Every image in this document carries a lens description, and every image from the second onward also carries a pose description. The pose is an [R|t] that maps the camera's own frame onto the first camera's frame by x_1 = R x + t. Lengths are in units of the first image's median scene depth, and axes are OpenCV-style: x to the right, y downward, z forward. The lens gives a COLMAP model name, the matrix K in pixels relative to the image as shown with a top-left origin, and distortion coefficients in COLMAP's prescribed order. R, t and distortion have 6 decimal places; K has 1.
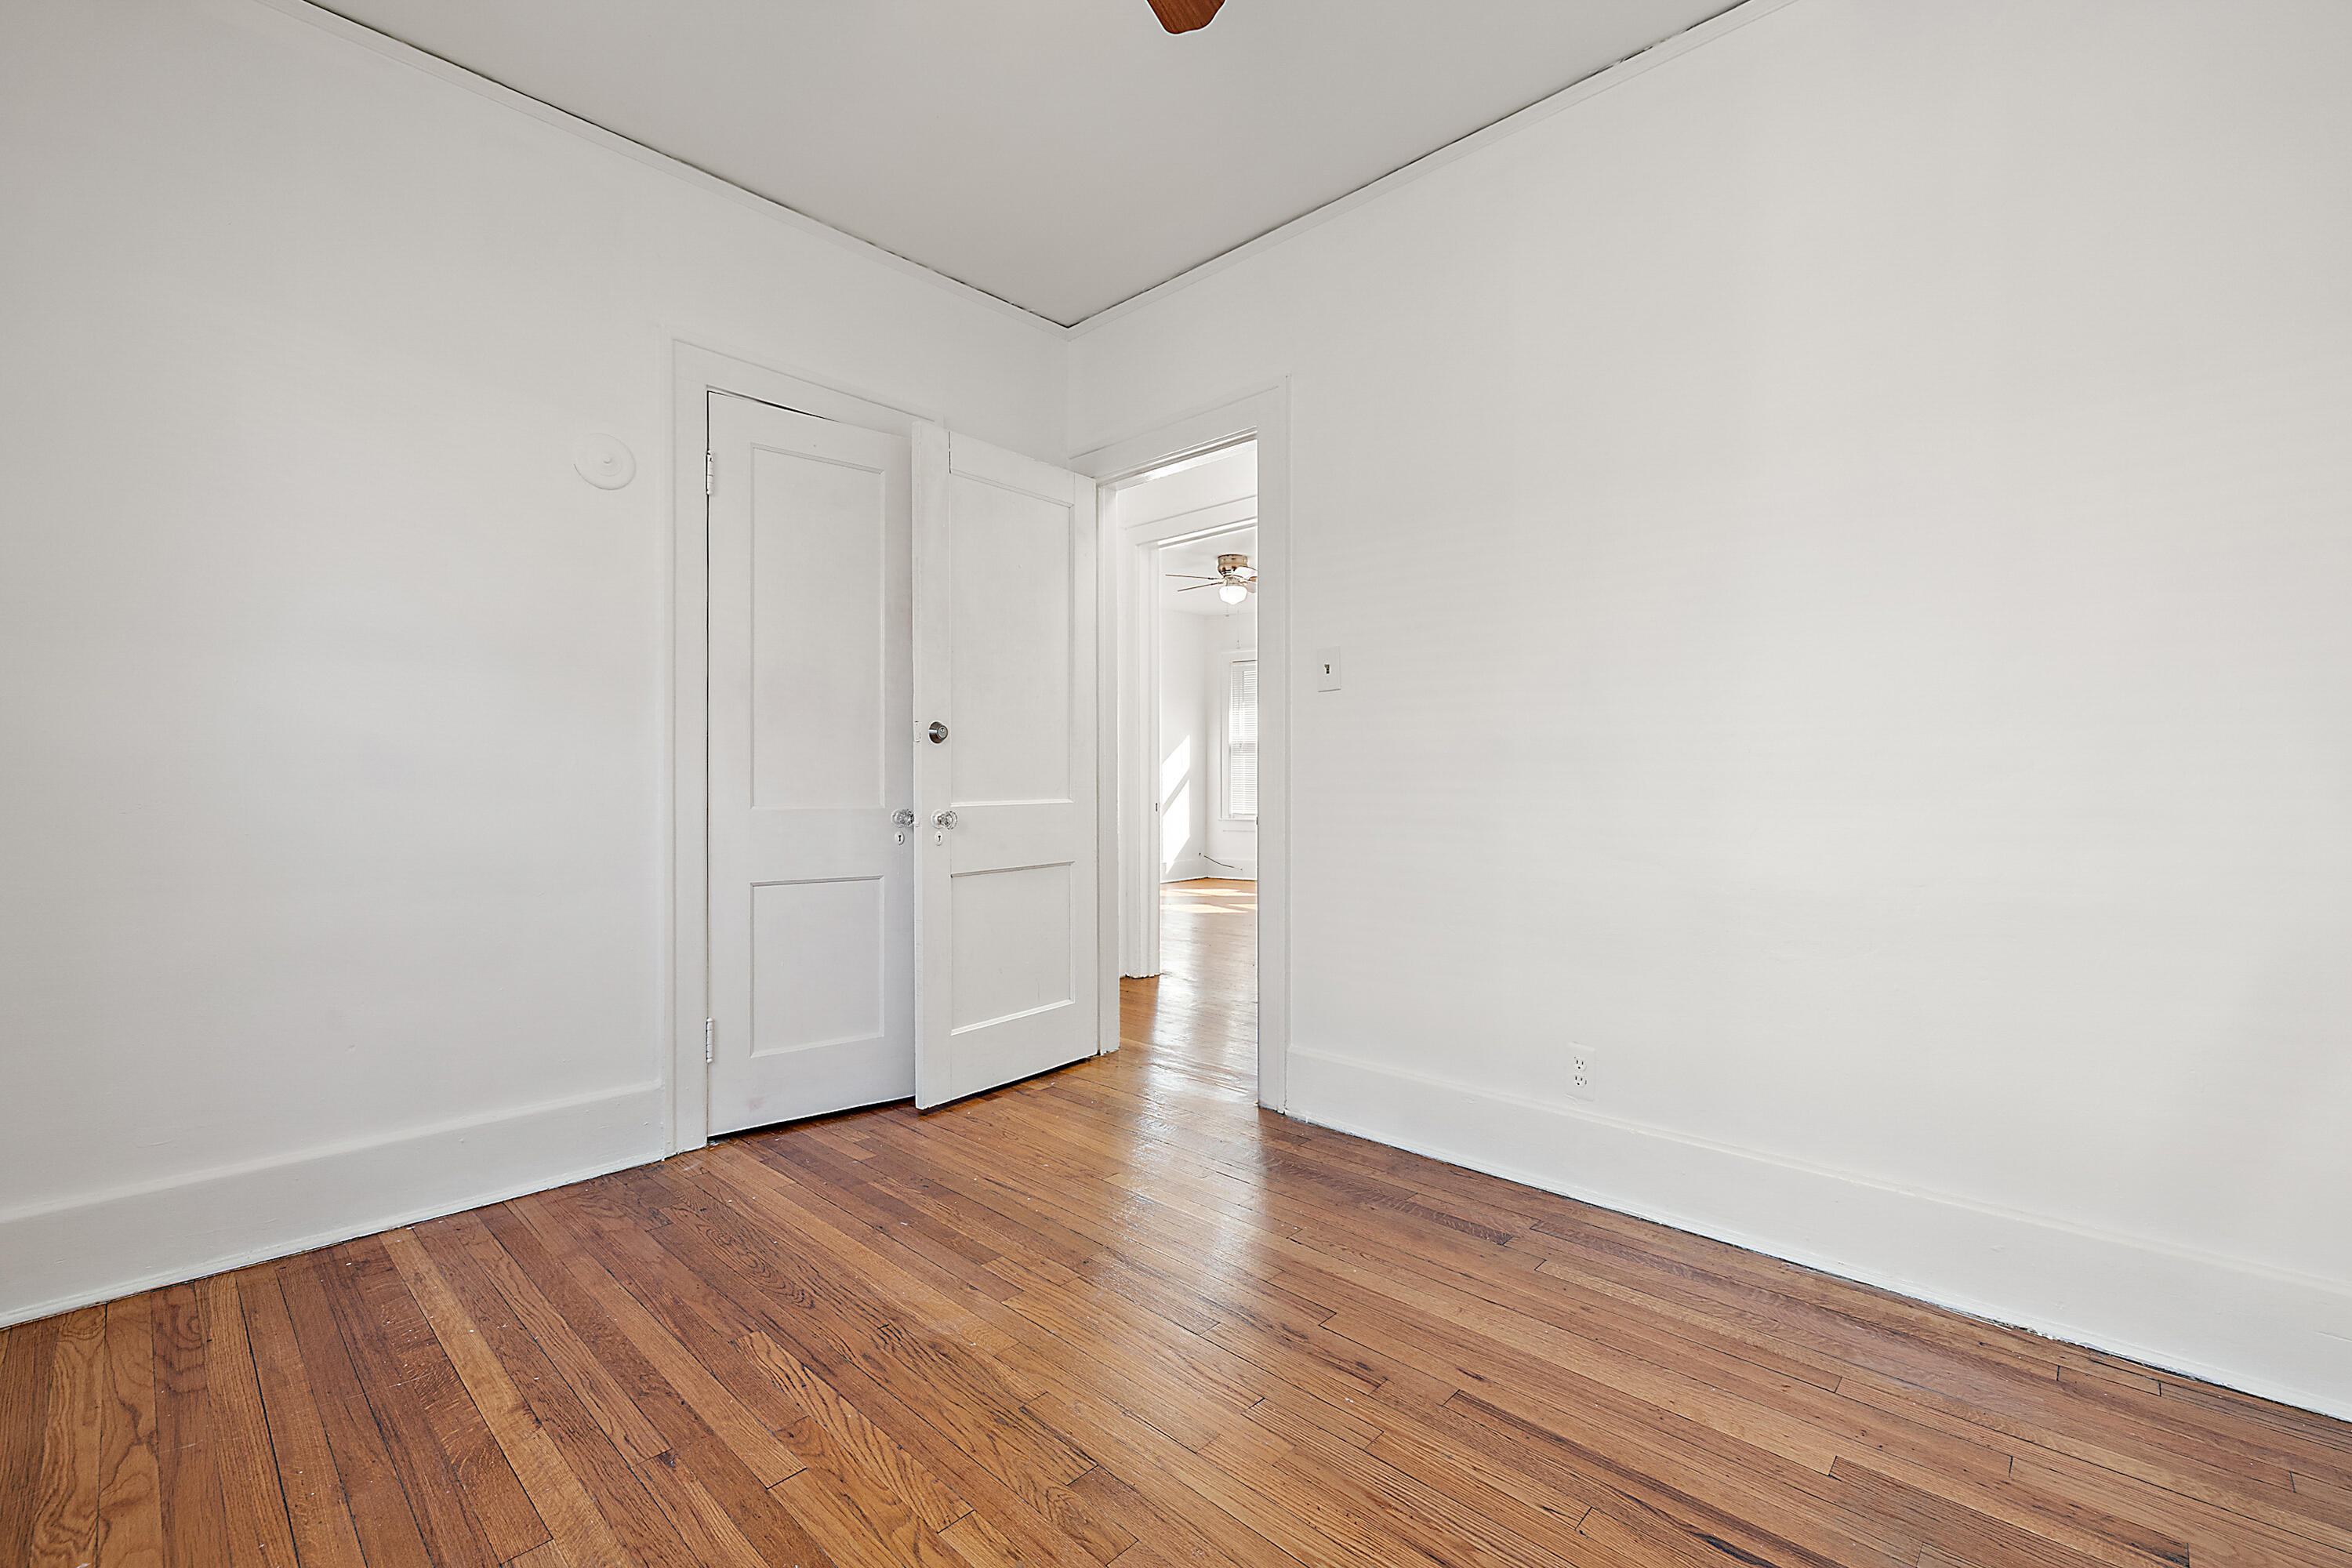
lens RADIAL K [[1004.8, 0, 1175.2], [0, 1004.8, 776.9], [0, 0, 1]] dist [0.000376, 0.000029]
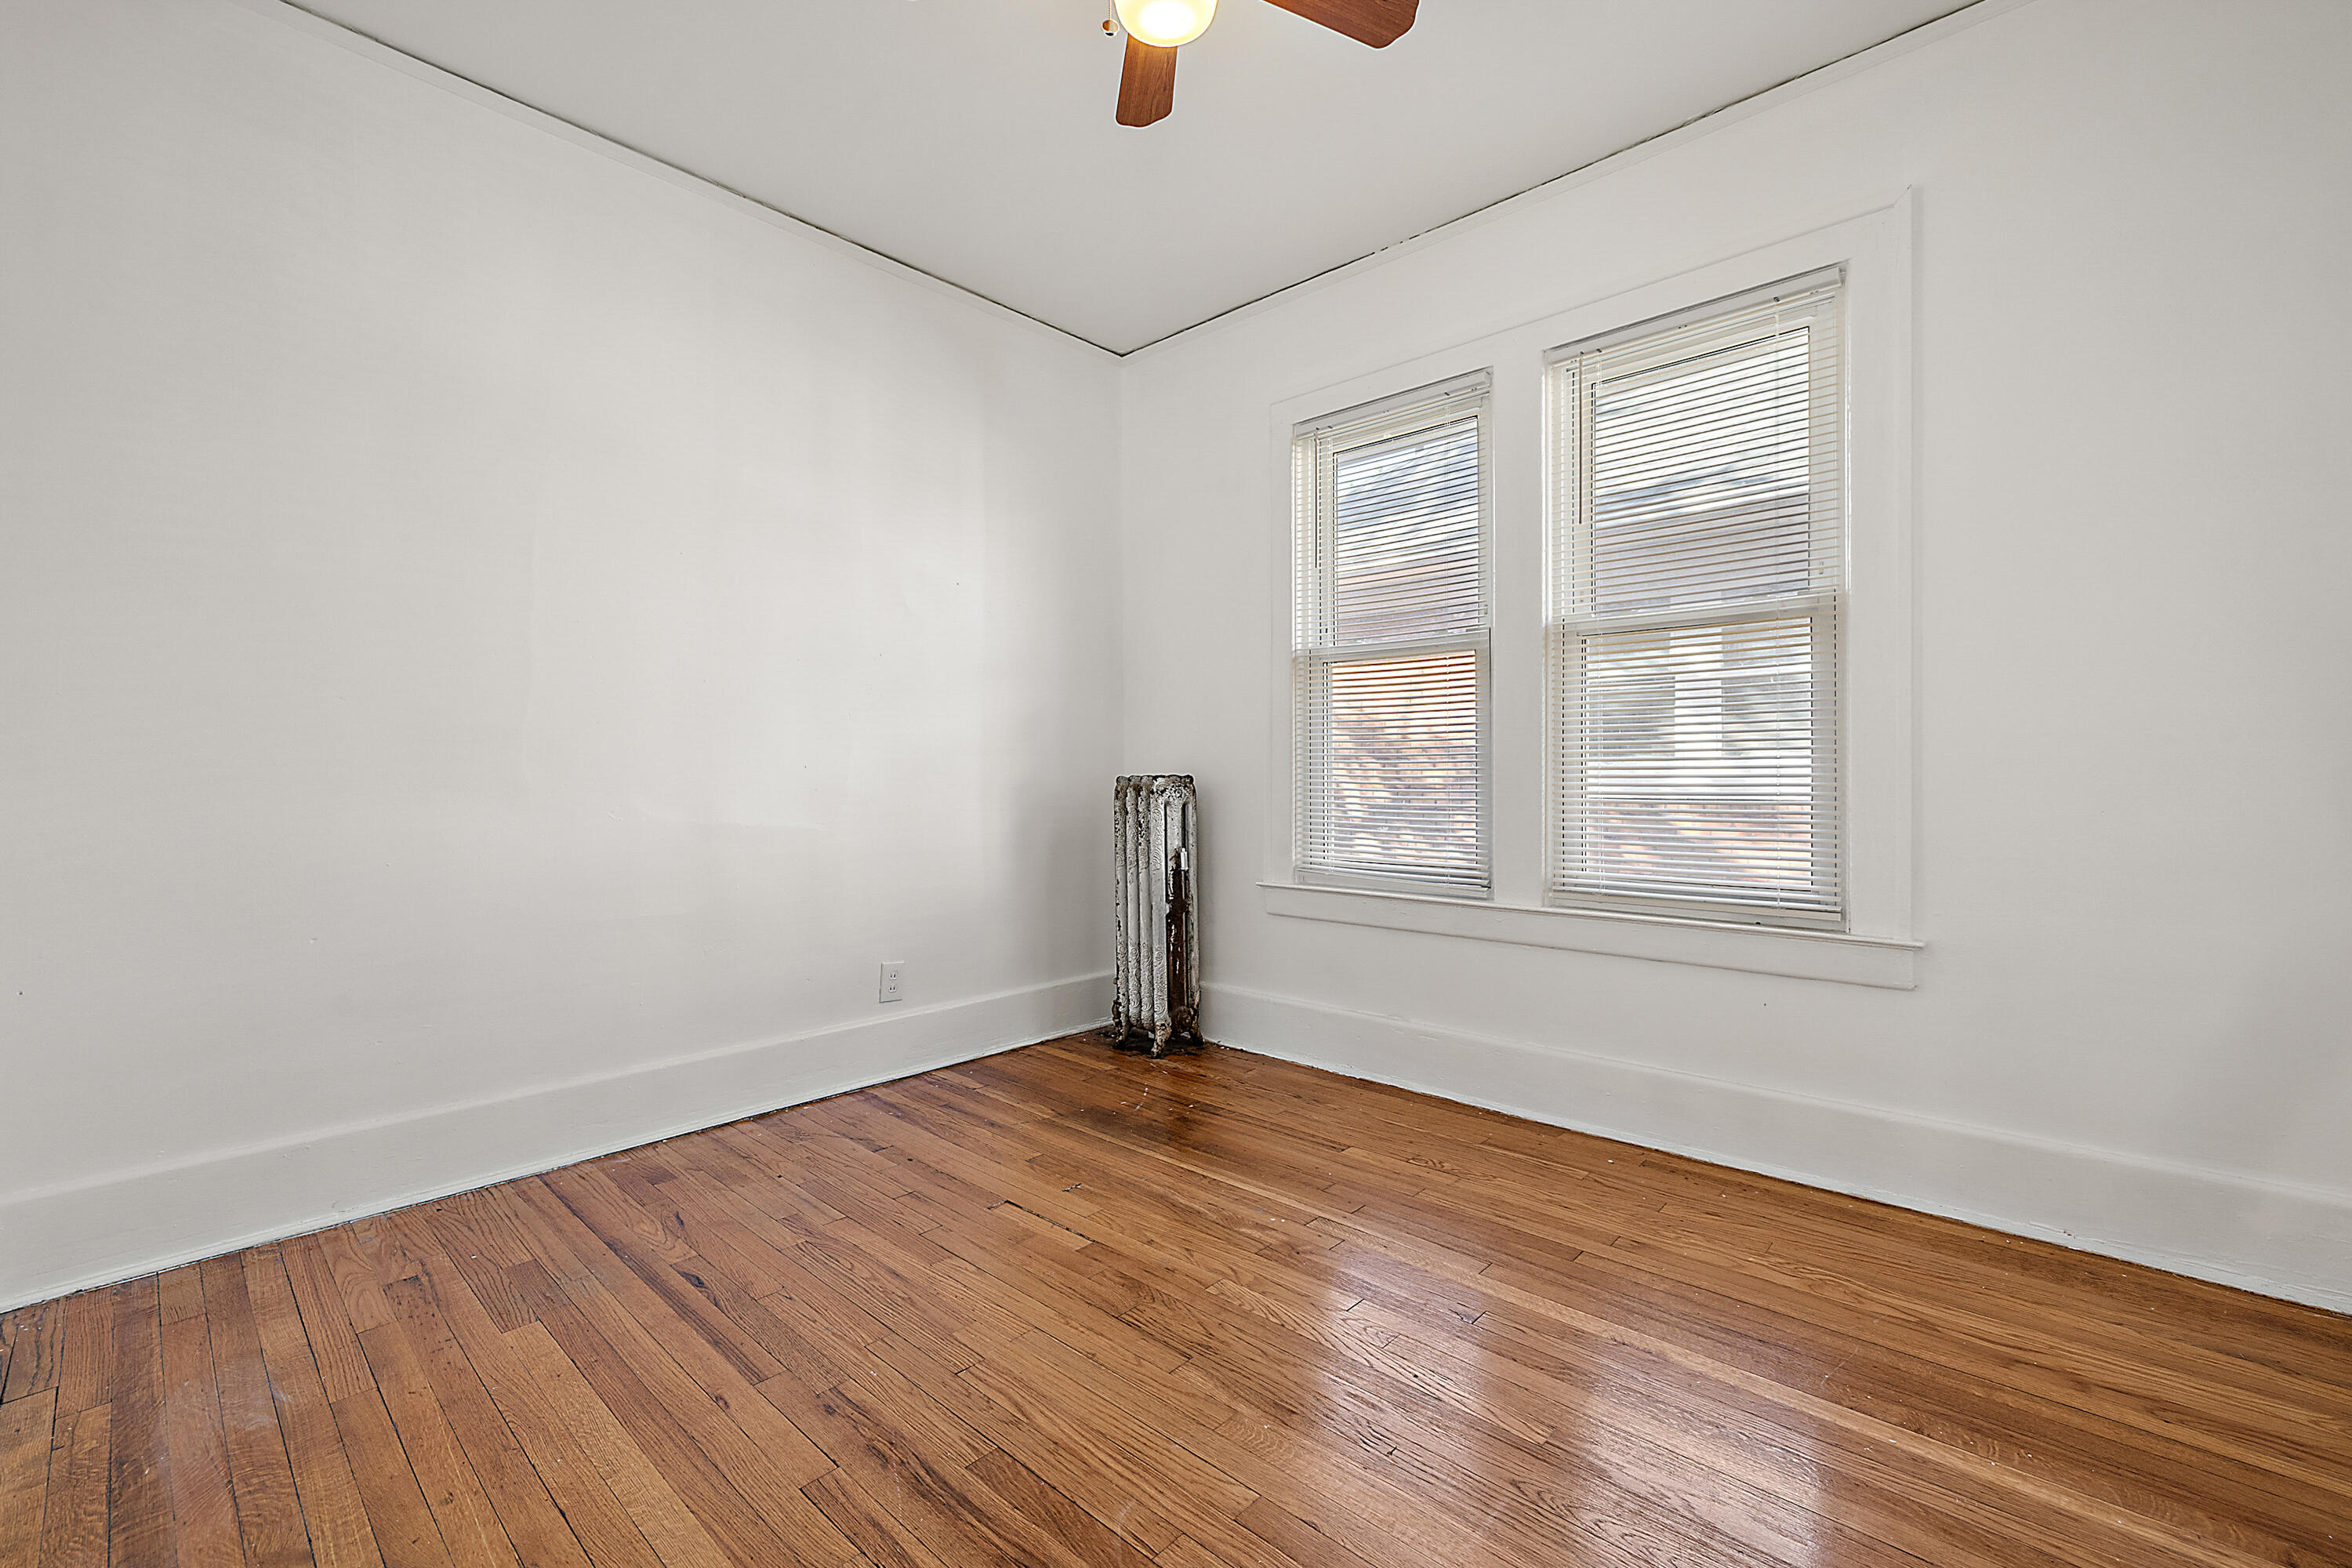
lens RADIAL K [[1004.8, 0, 1175.2], [0, 1004.8, 776.9], [0, 0, 1]] dist [0.000376, 0.000029]
pose [[-0.999992, 0.003554, -0.001910, -0.139053], [0.003560, 0.999988, -0.003257, 0.016551], [0.001898, -0.003264, -0.999993, 2.094424]]
